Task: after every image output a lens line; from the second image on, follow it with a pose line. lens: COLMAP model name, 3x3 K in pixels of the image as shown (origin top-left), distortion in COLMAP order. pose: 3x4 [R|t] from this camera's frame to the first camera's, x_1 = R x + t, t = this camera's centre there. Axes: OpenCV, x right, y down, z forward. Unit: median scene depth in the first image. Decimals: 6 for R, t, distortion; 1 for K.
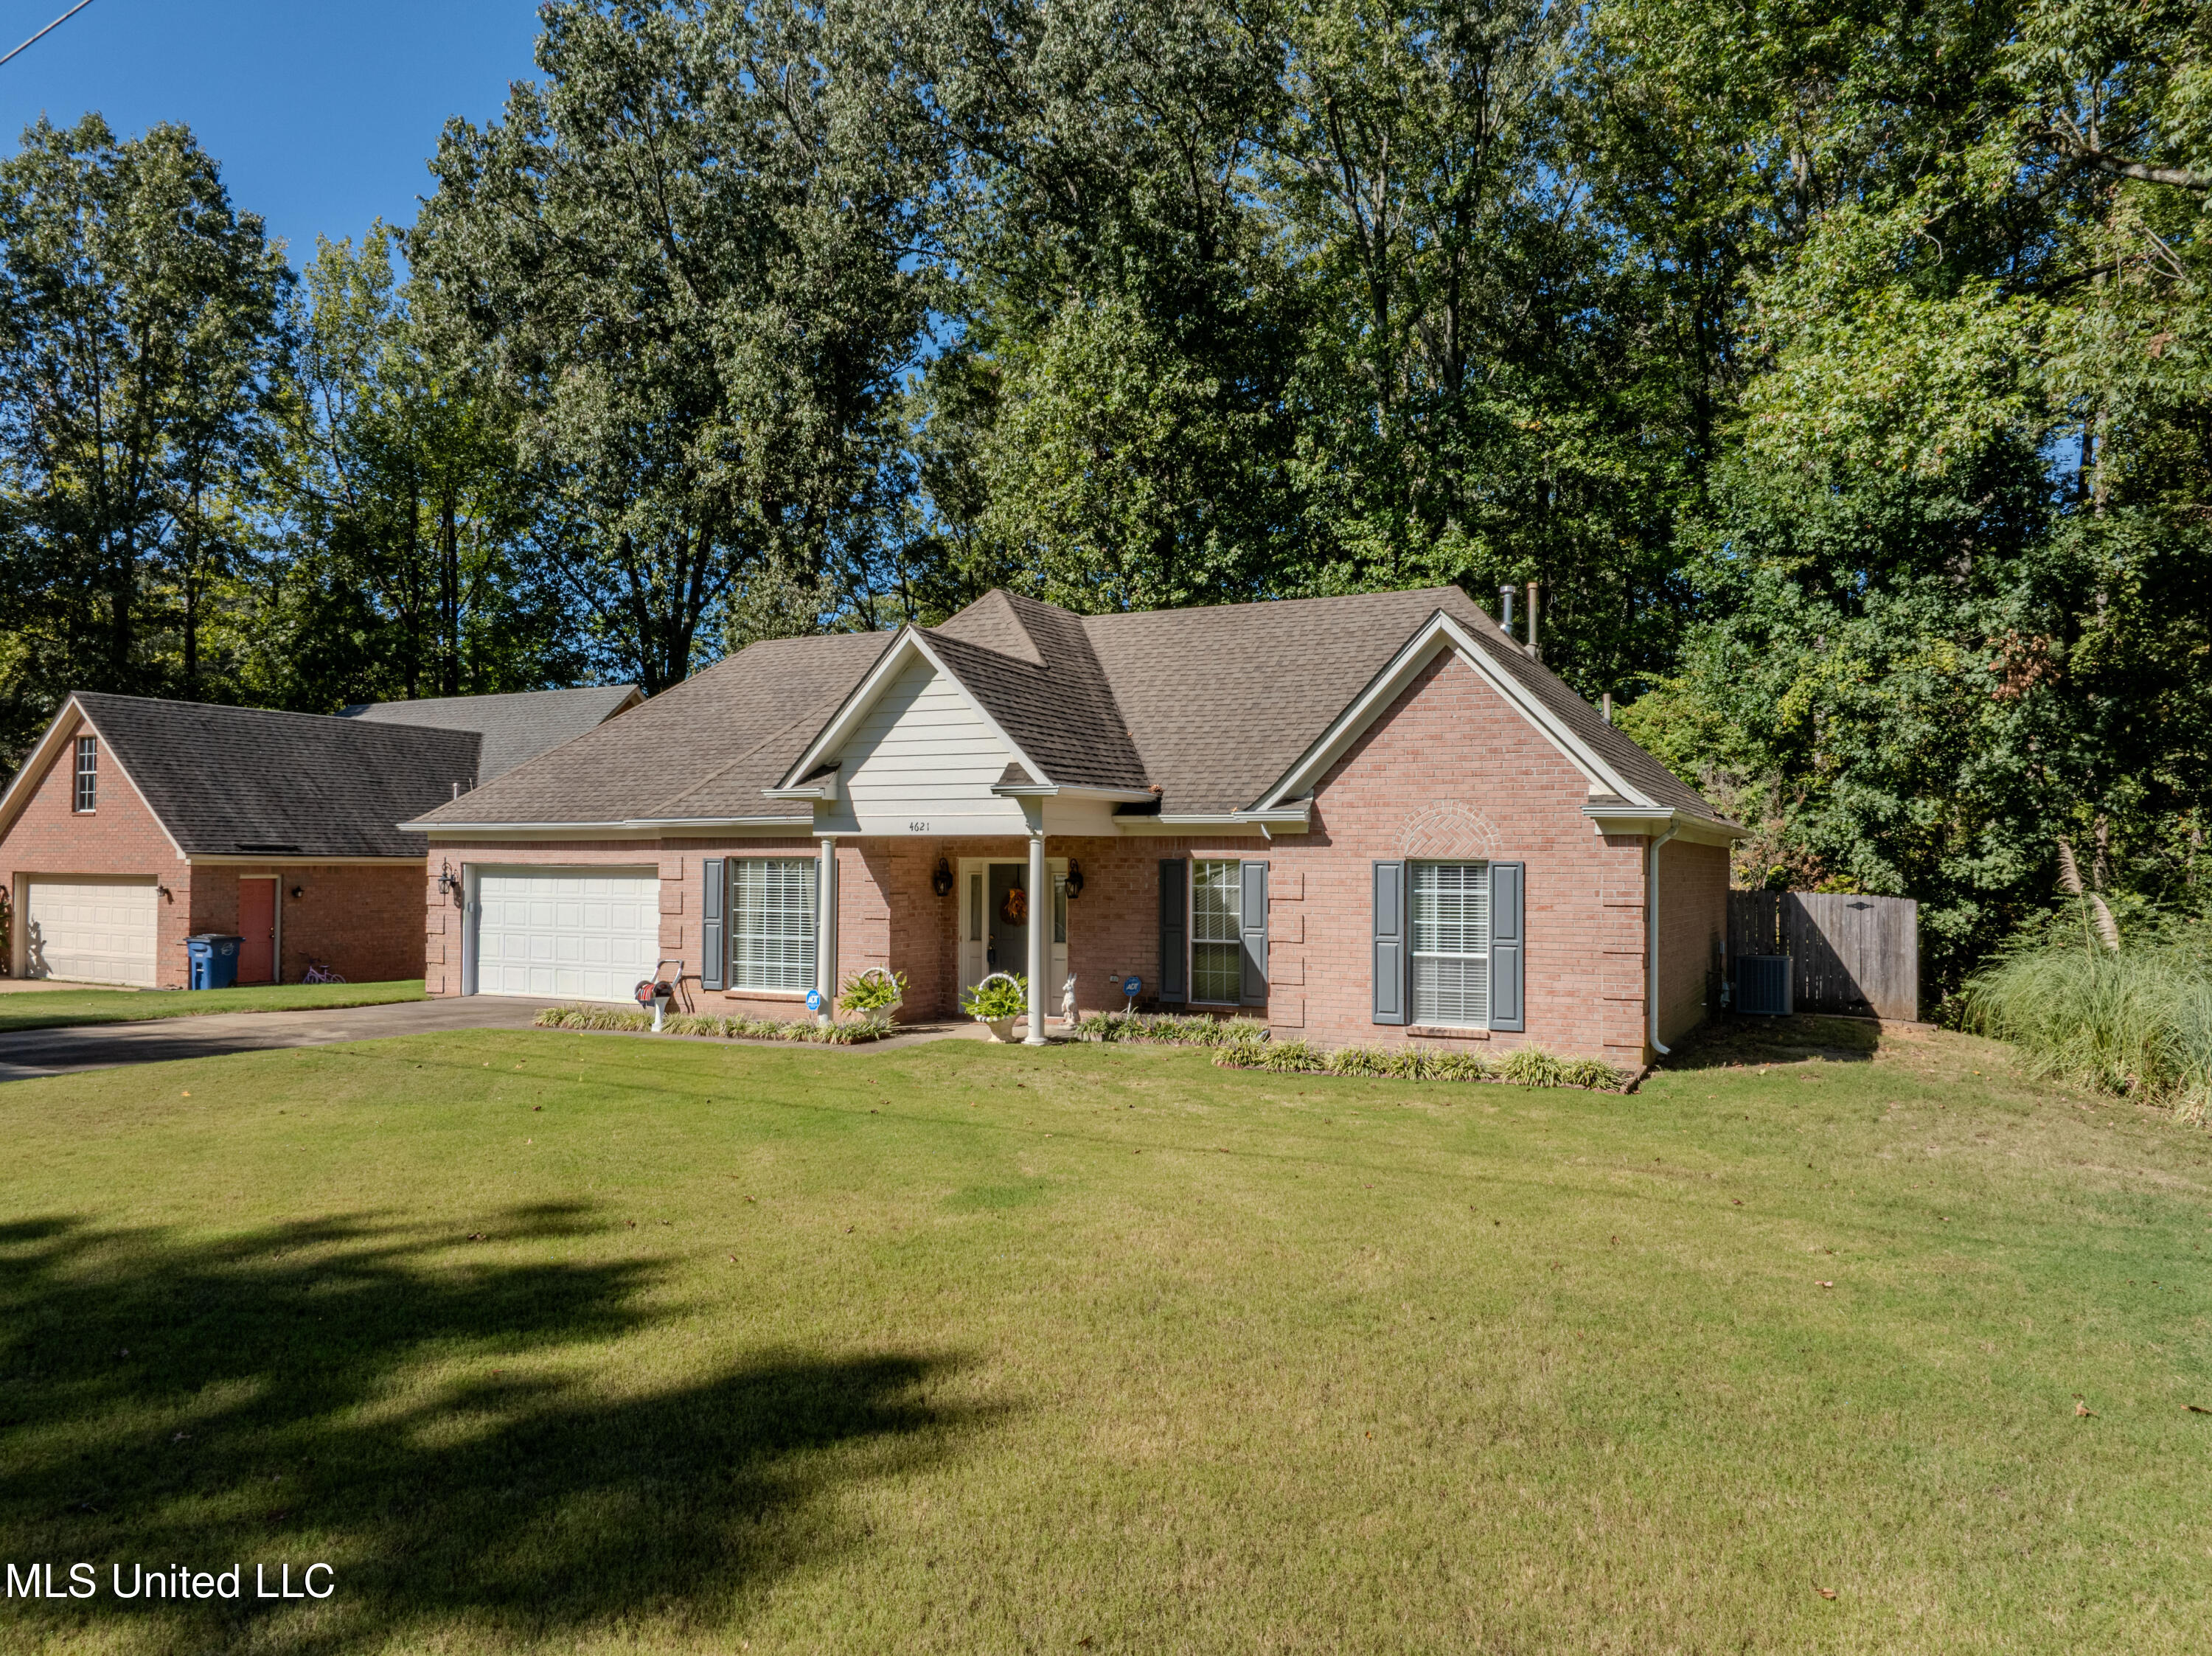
lens RADIAL K [[1568.8, 0, 1096.9], [0, 1568.8, 827.2], [0, 0, 1]] dist [-0.051991, 0.035441]
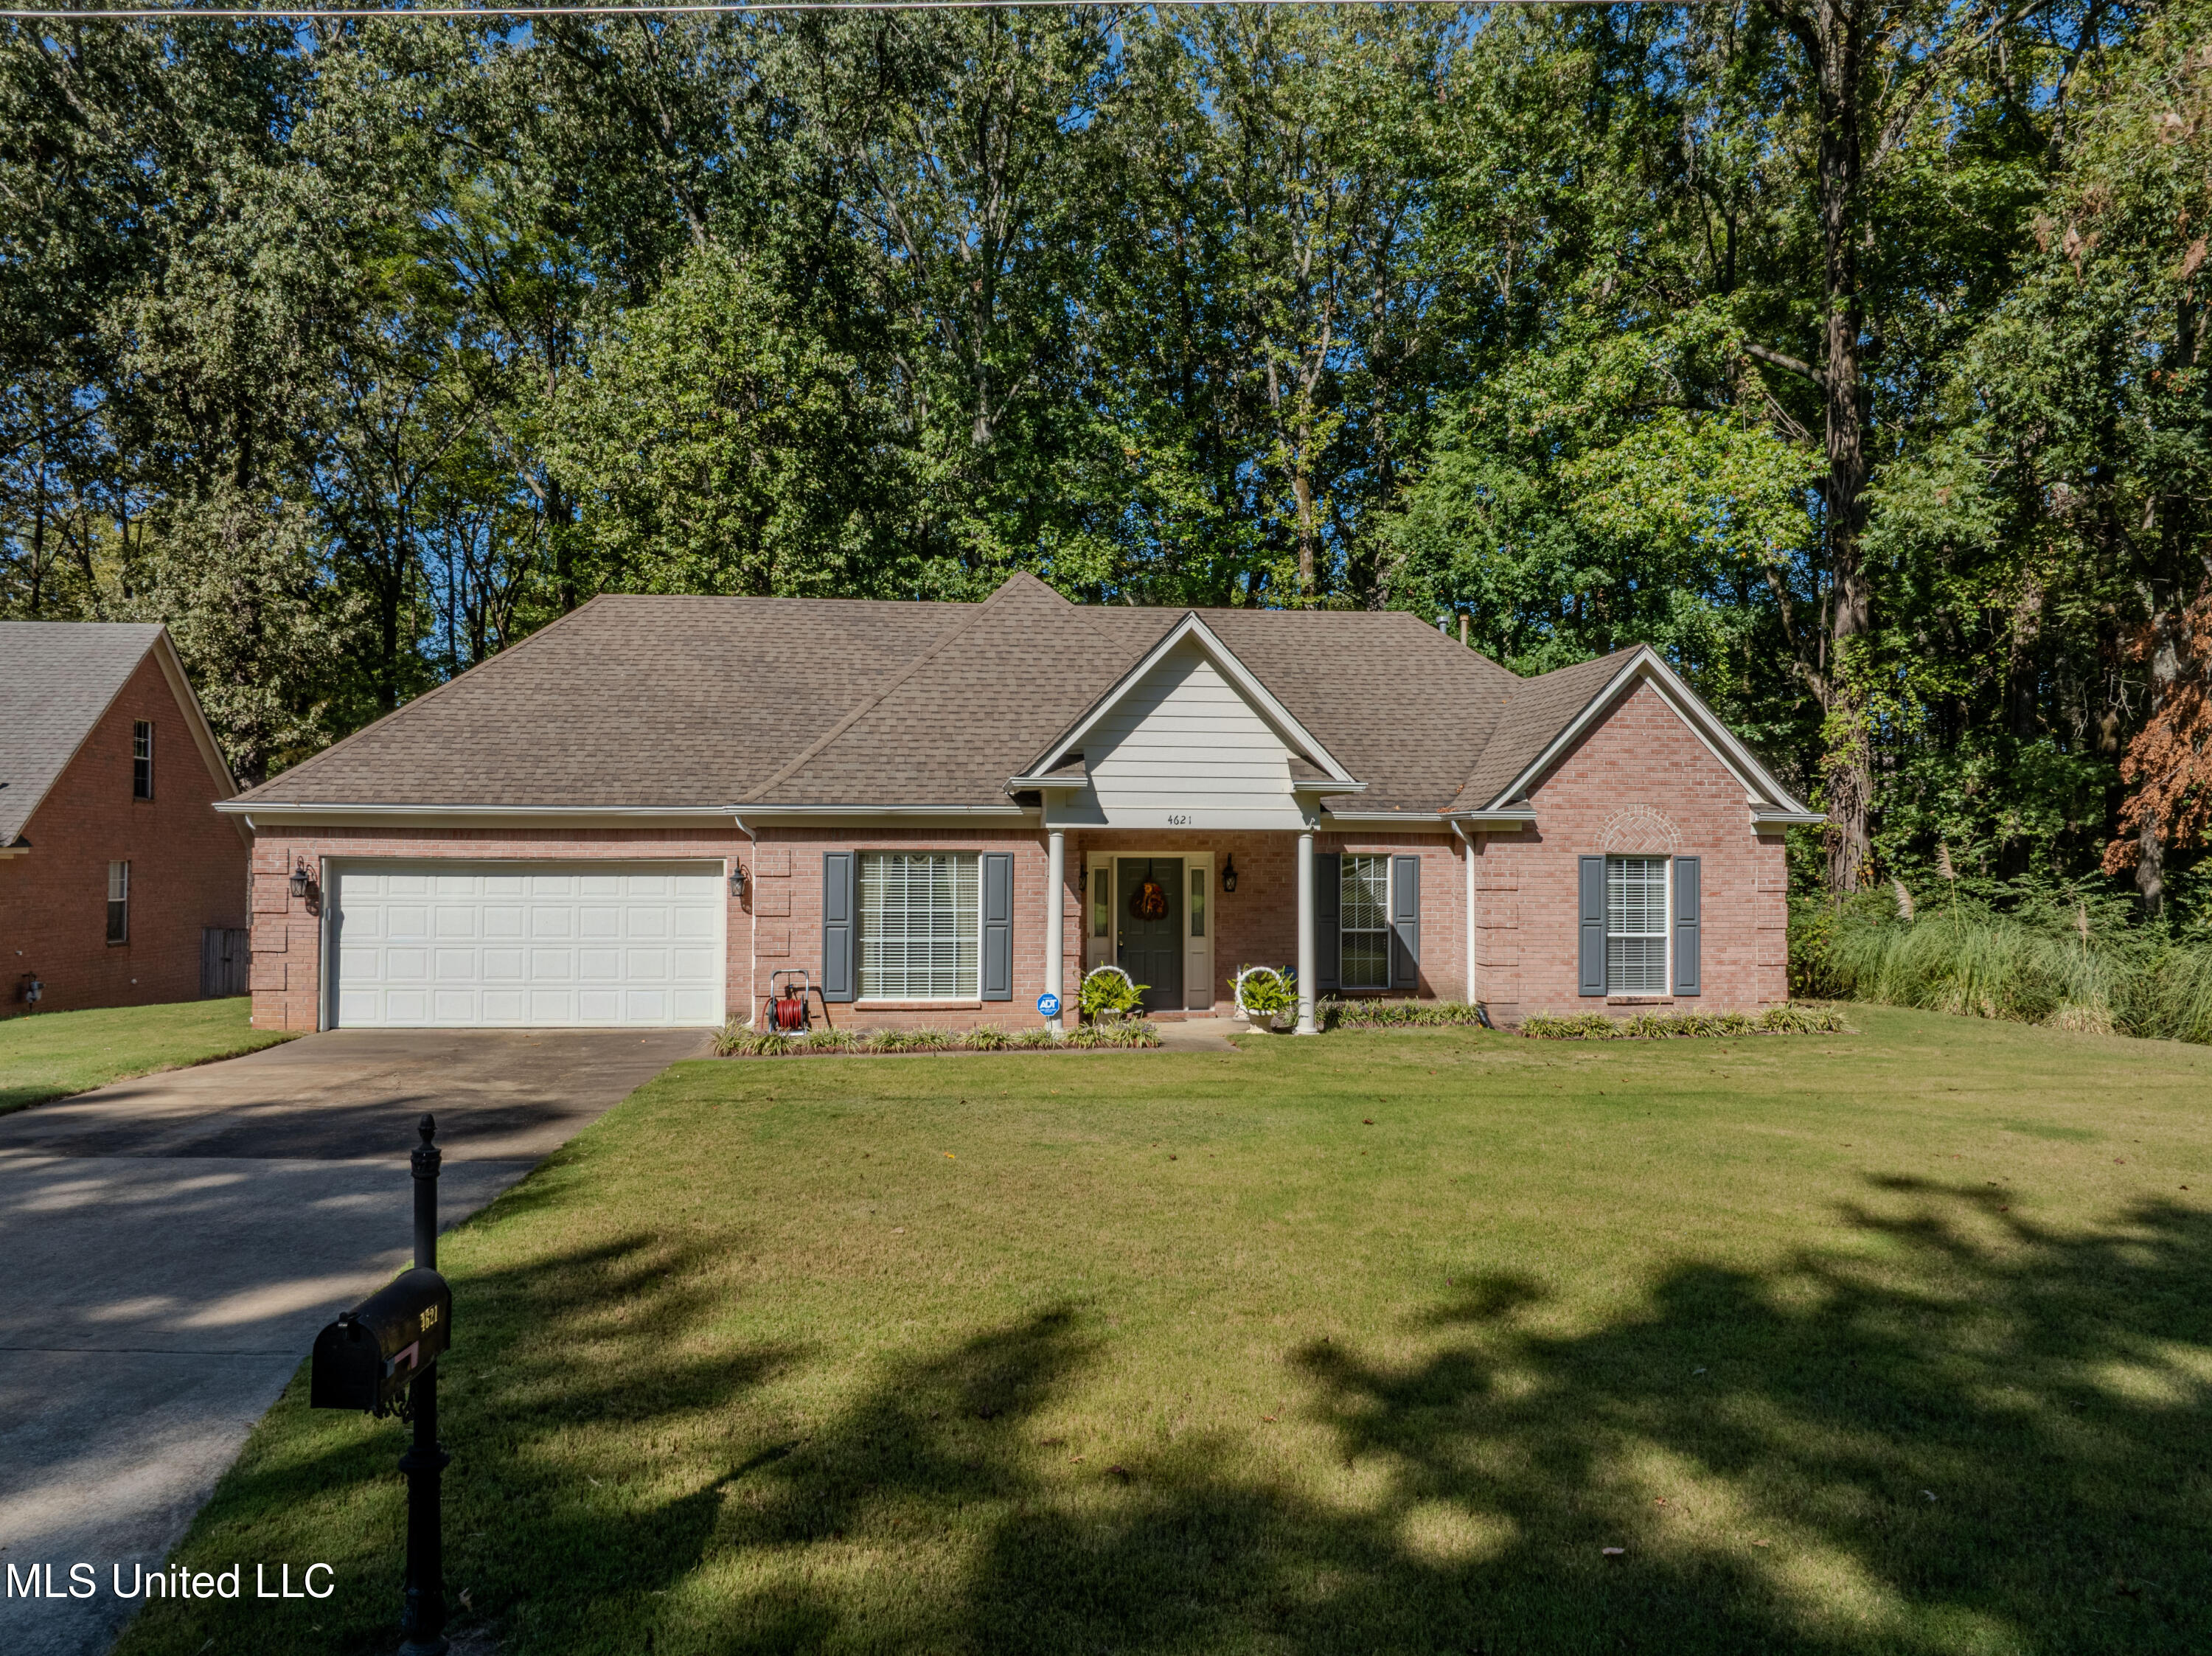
lens RADIAL K [[1568.8, 0, 1096.9], [0, 1568.8, 827.2], [0, 0, 1]] dist [-0.051991, 0.035441]
pose [[0.830918, 0.010463, 0.556296, -0.624244], [-0.013999, 0.999900, 0.002104, 0.002564], [-0.556219, -0.009535, 0.830981, 0.198800]]
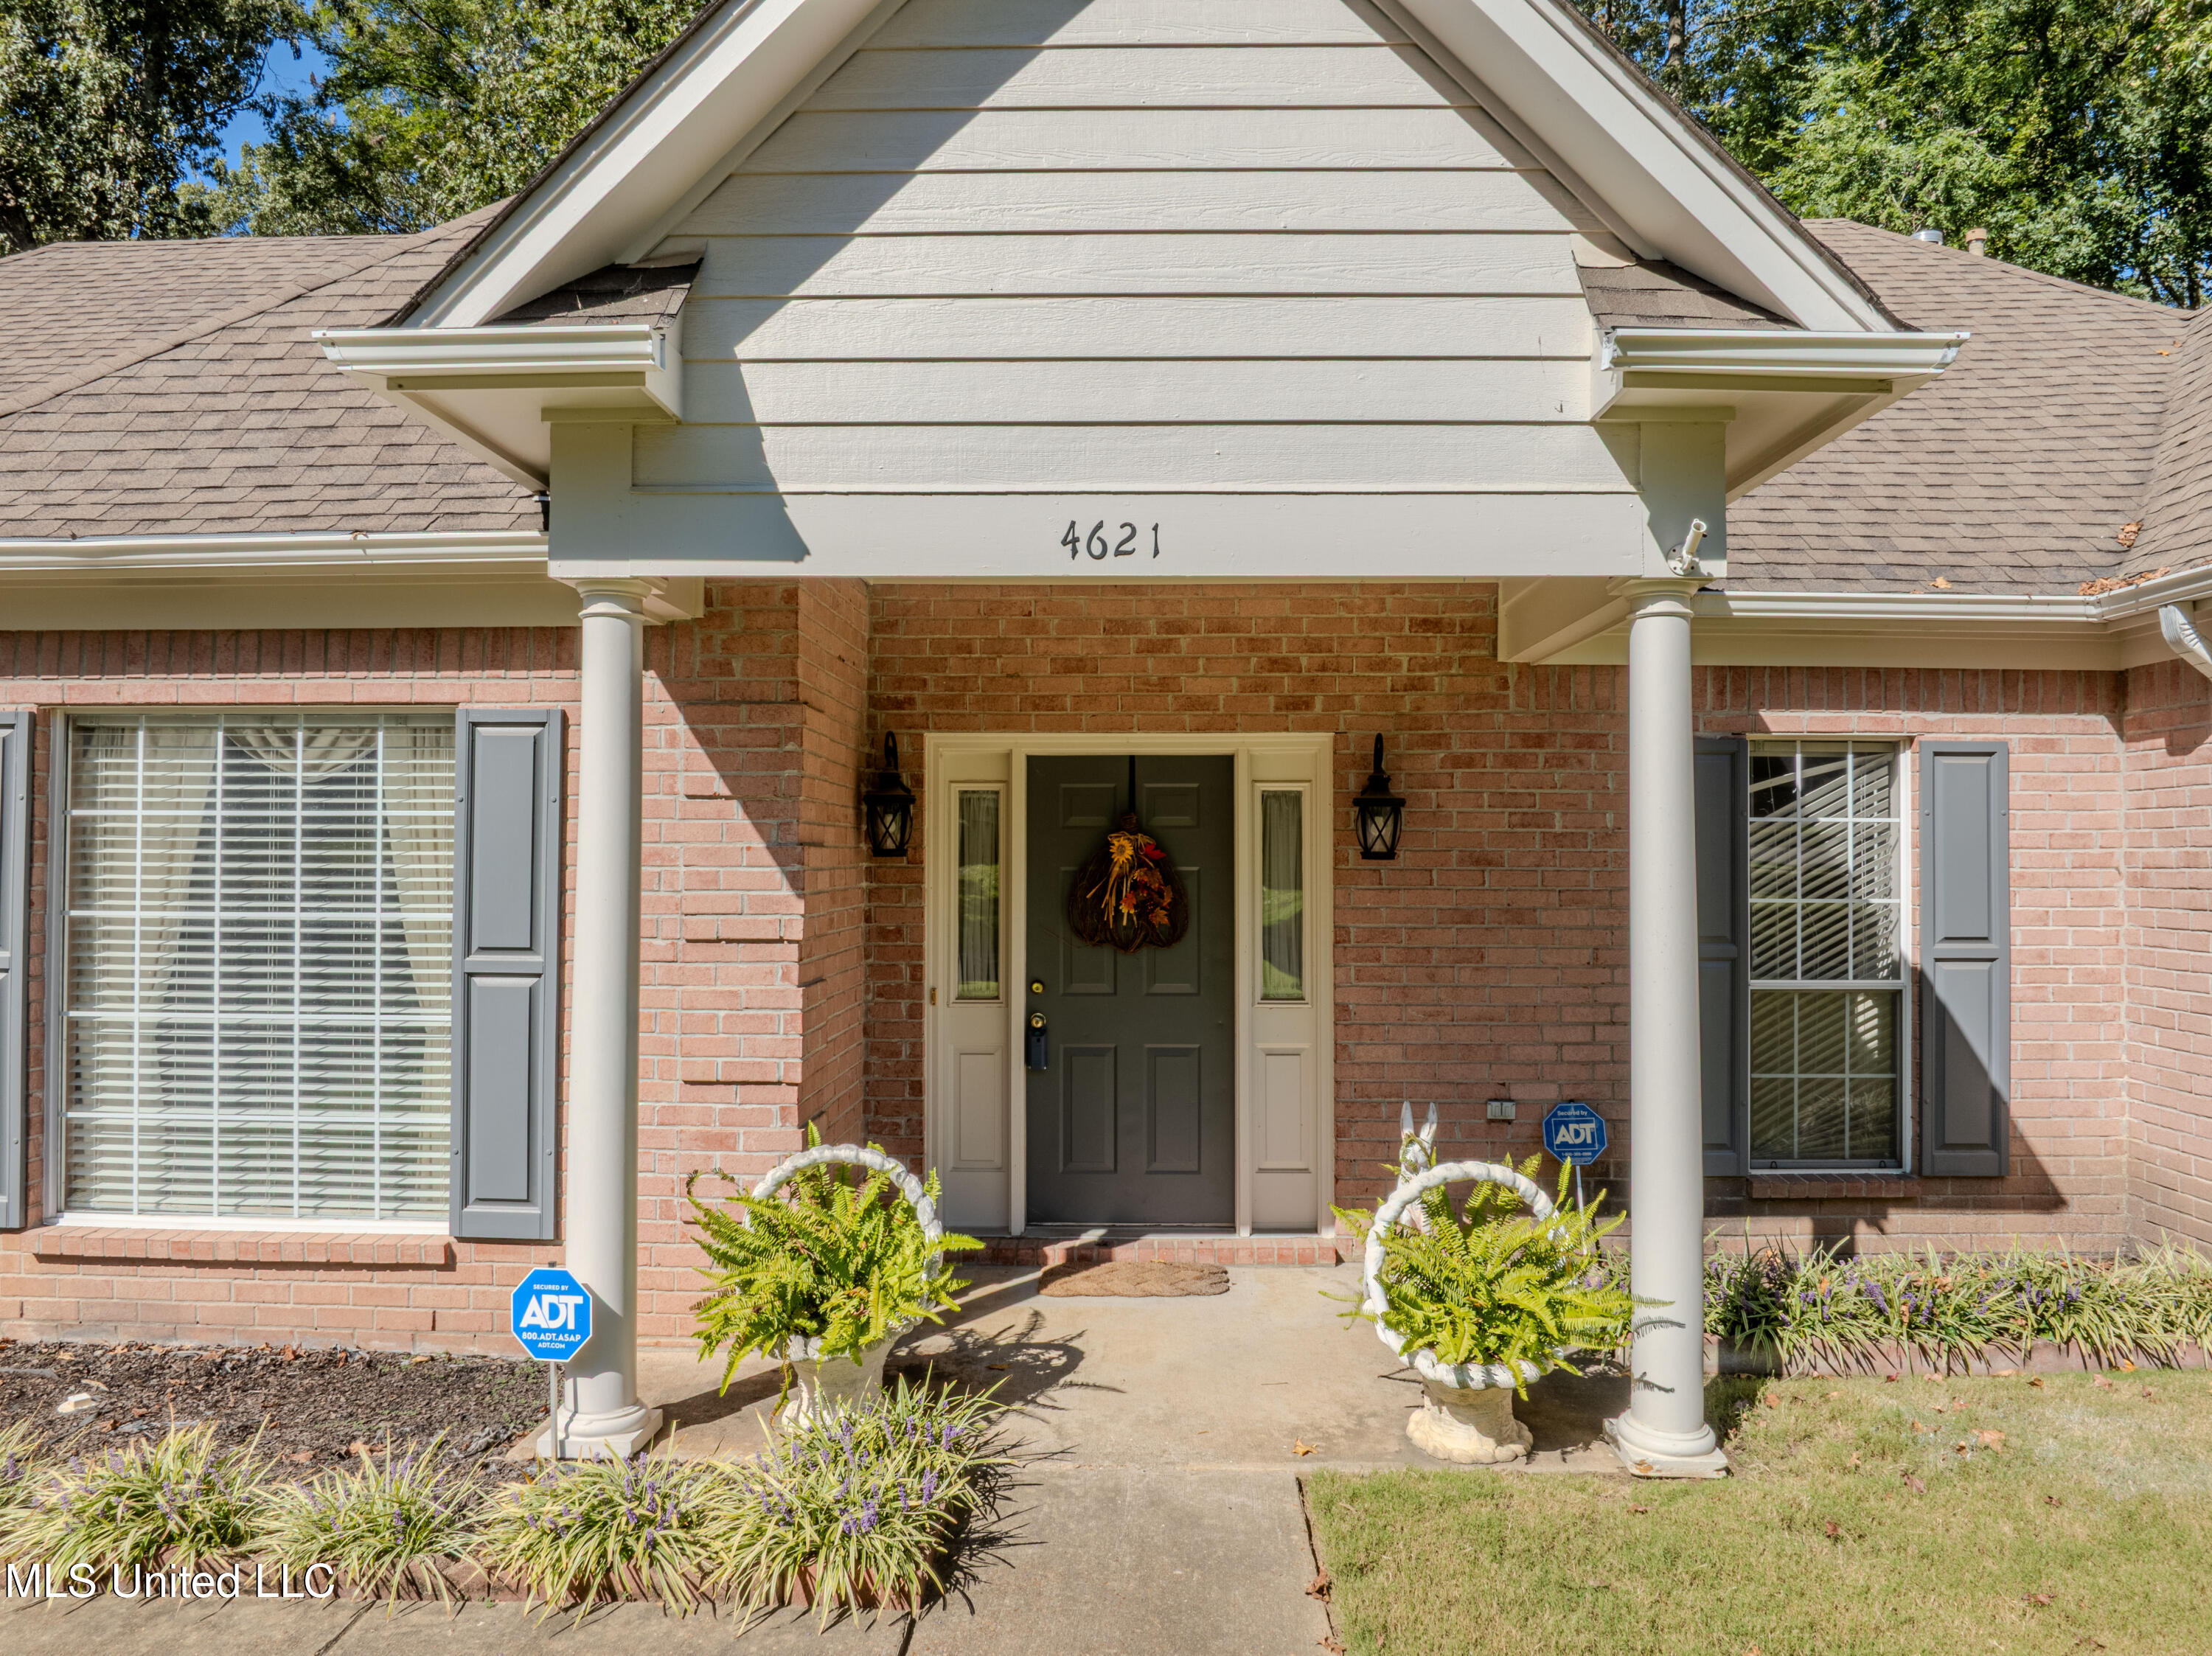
lens RADIAL K [[1568.8, 0, 1096.9], [0, 1568.8, 827.2], [0, 0, 1]] dist [-0.051991, 0.035441]
pose [[0.907731, 0.006208, 0.419507, -0.188720], [-0.009271, 0.999943, 0.005263, 0.036327], [-0.419450, -0.008667, 0.907737, 0.711898]]
